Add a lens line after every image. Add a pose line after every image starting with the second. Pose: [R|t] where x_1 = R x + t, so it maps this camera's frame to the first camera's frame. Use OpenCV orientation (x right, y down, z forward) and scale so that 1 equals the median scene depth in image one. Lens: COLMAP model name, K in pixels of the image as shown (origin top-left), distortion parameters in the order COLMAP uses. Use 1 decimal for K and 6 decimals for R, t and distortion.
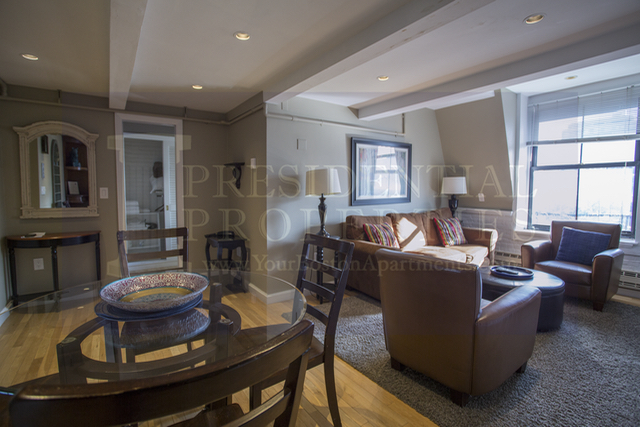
lens RADIAL K [[304.7, 0, 319.7], [0, 304.7, 212.4], [0, 0, 1]] dist [-0.031309, 0.001664]
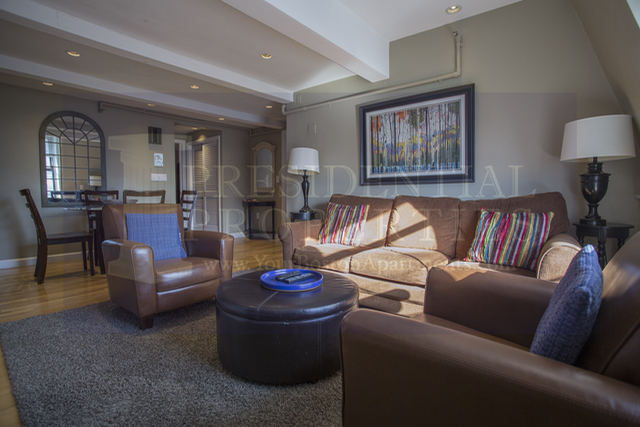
lens RADIAL K [[304.7, 0, 319.1], [0, 304.7, 213.7], [0, 0, 1]] dist [-0.031309, 0.001664]
pose [[0.290202, 0.068464, -0.954513, 0.893589], [-0.071895, 0.996179, 0.049594, 0.022776], [0.954261, 0.054232, 0.294015, 0.624470]]
